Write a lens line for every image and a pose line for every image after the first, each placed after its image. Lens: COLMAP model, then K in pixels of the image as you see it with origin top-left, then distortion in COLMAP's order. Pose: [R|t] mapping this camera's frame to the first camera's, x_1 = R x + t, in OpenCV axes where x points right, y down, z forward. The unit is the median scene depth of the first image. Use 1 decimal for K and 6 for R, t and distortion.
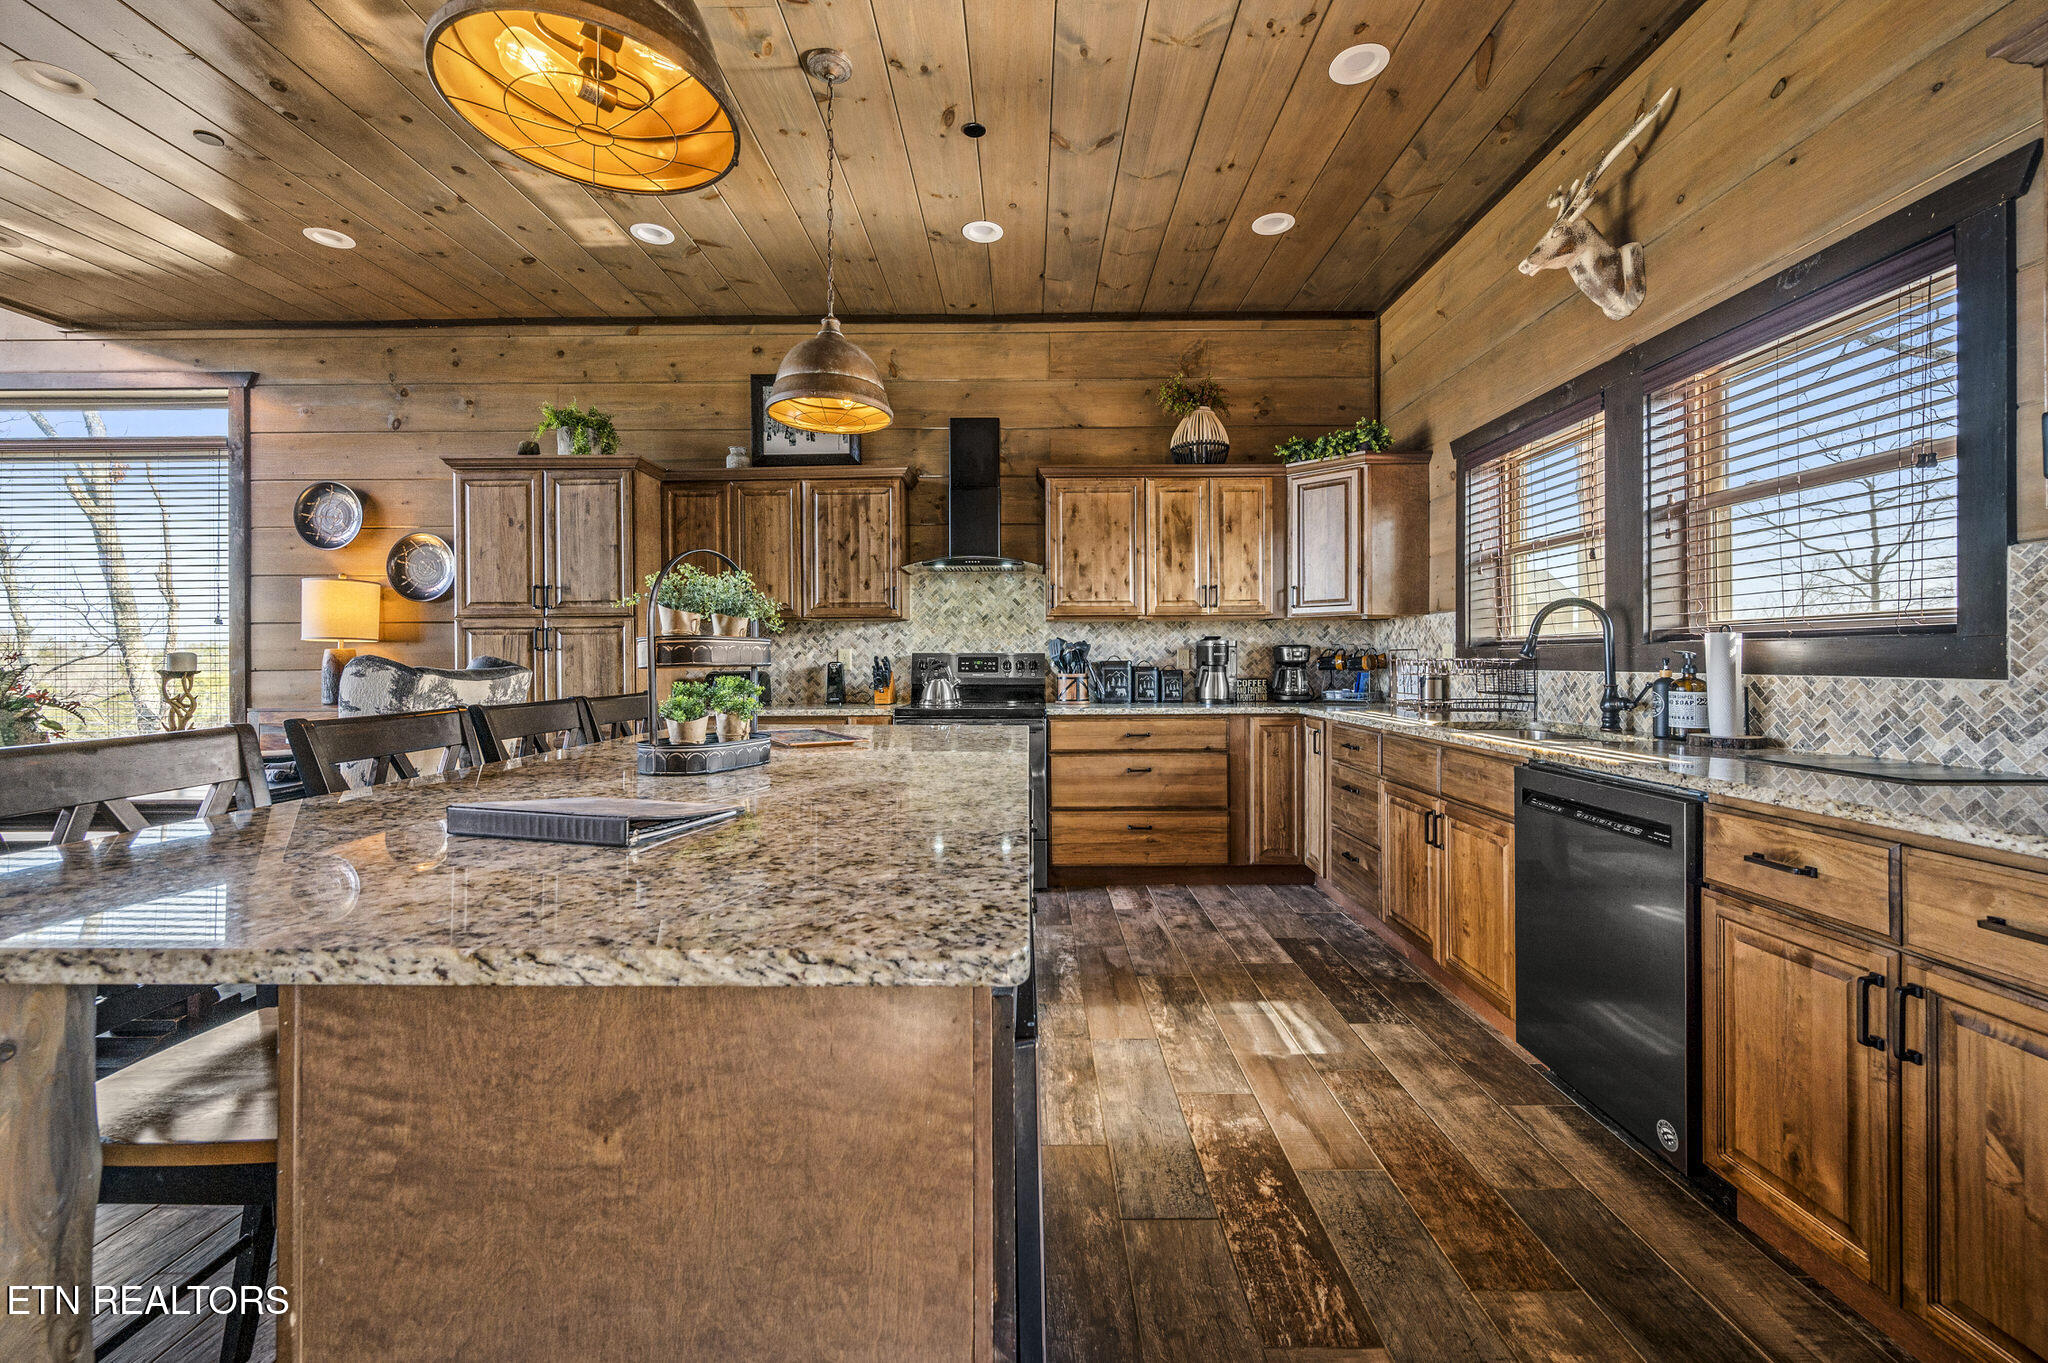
lens RADIAL K [[816.3, 0, 1025.6], [0, 816.3, 662.1], [0, 0, 1]] dist [-0.001016, -0.000087]
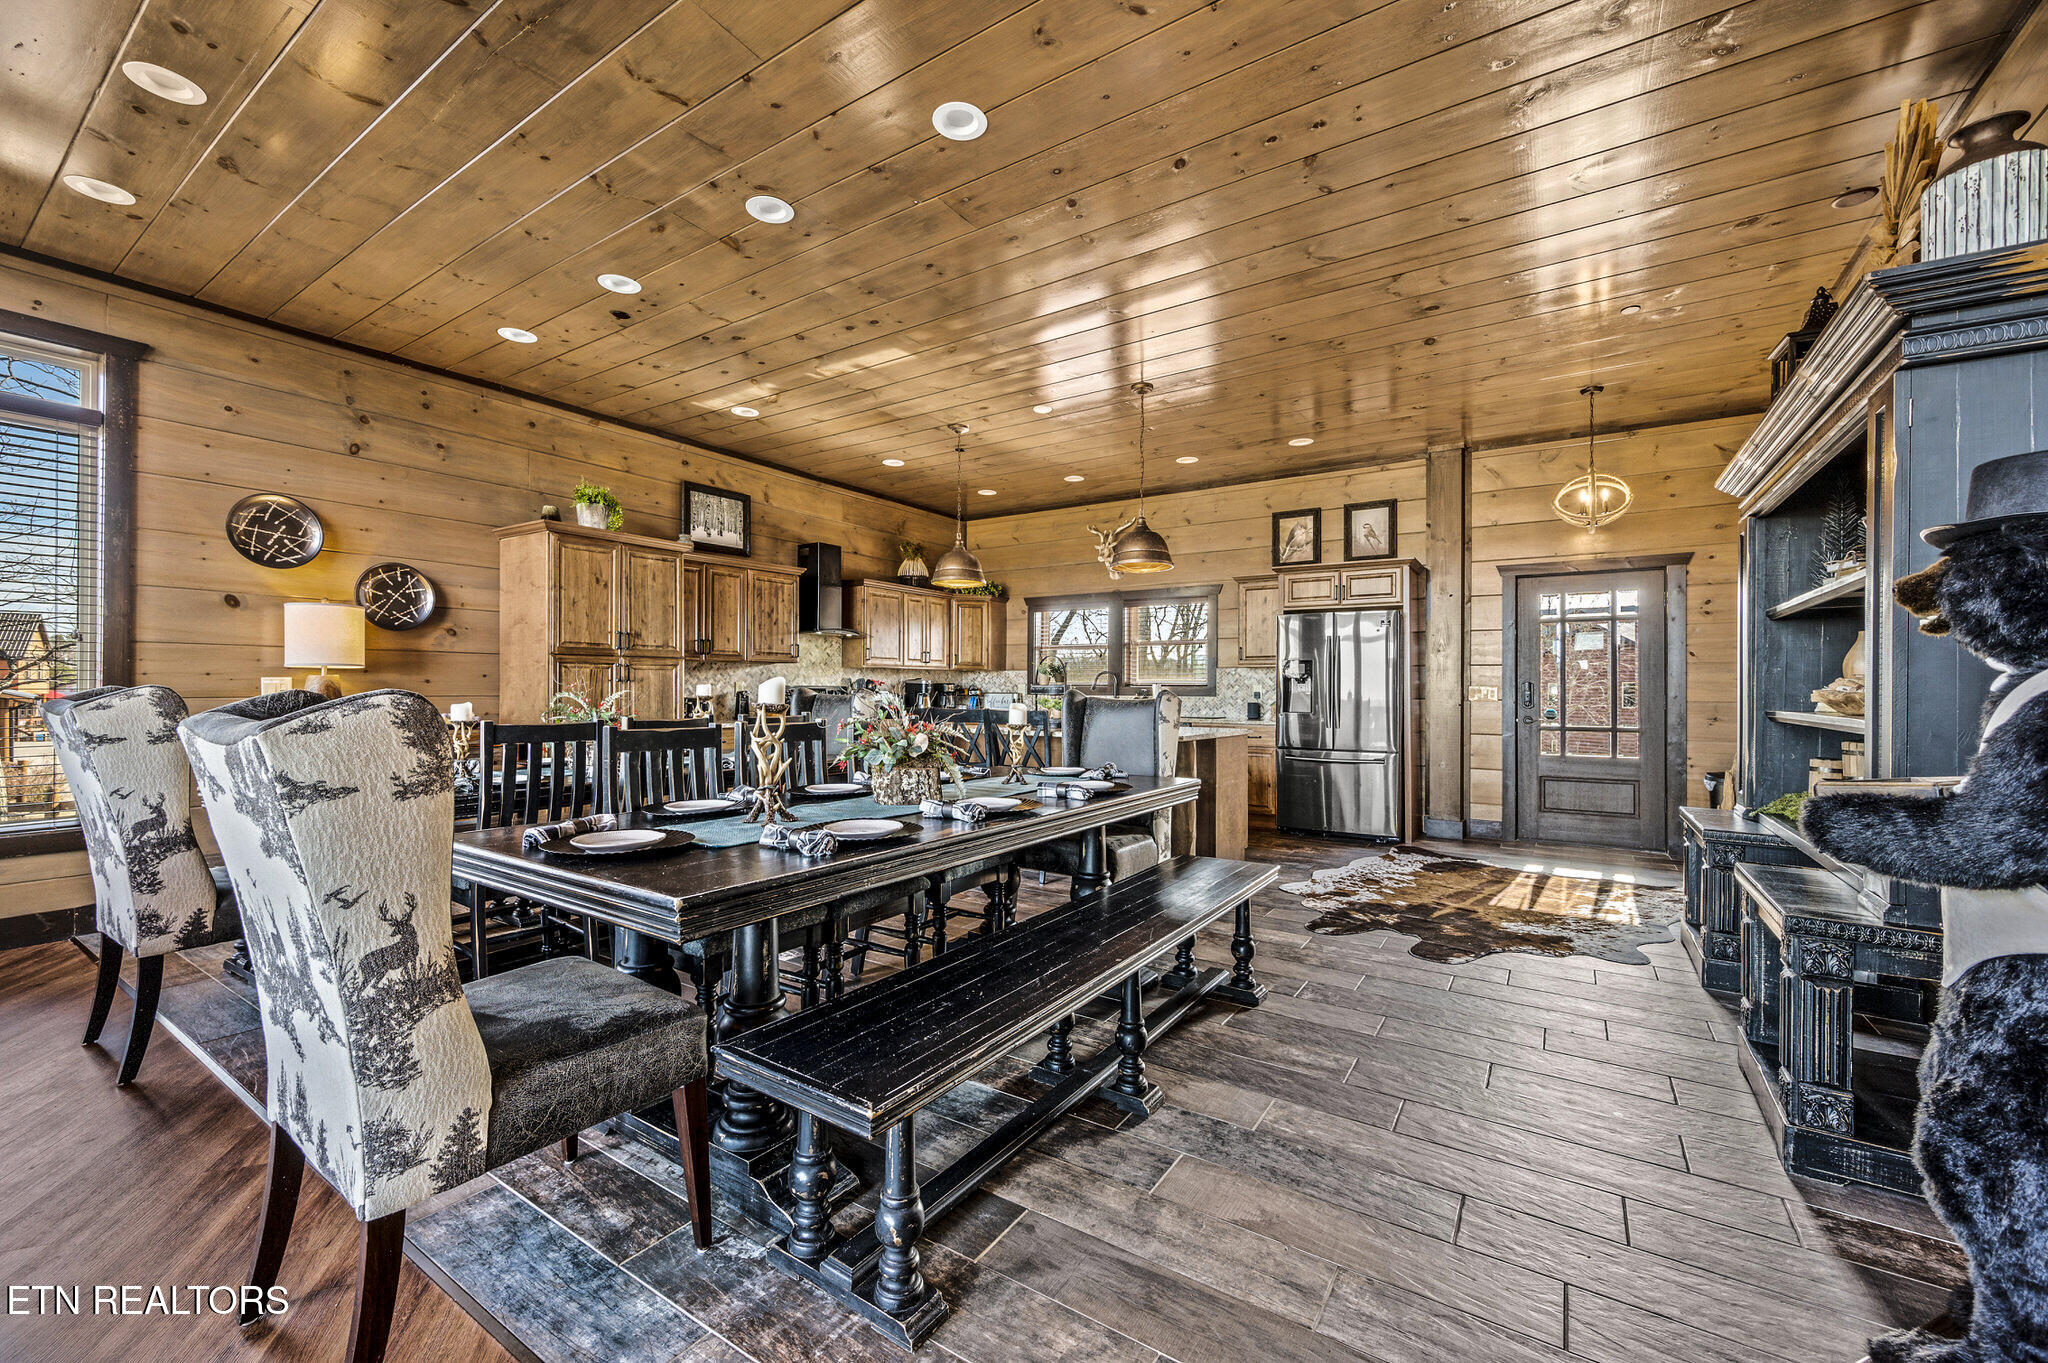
lens RADIAL K [[810.4, 0, 1026.6], [0, 810.4, 692.0], [0, 0, 1]] dist [-0.000028, 0.000010]
pose [[0.550966, 0.003956, 0.834518, -1.164344], [-0.004912, 0.999987, -0.001497, 0.001762], [-0.834513, -0.003274, 0.550978, -0.231911]]
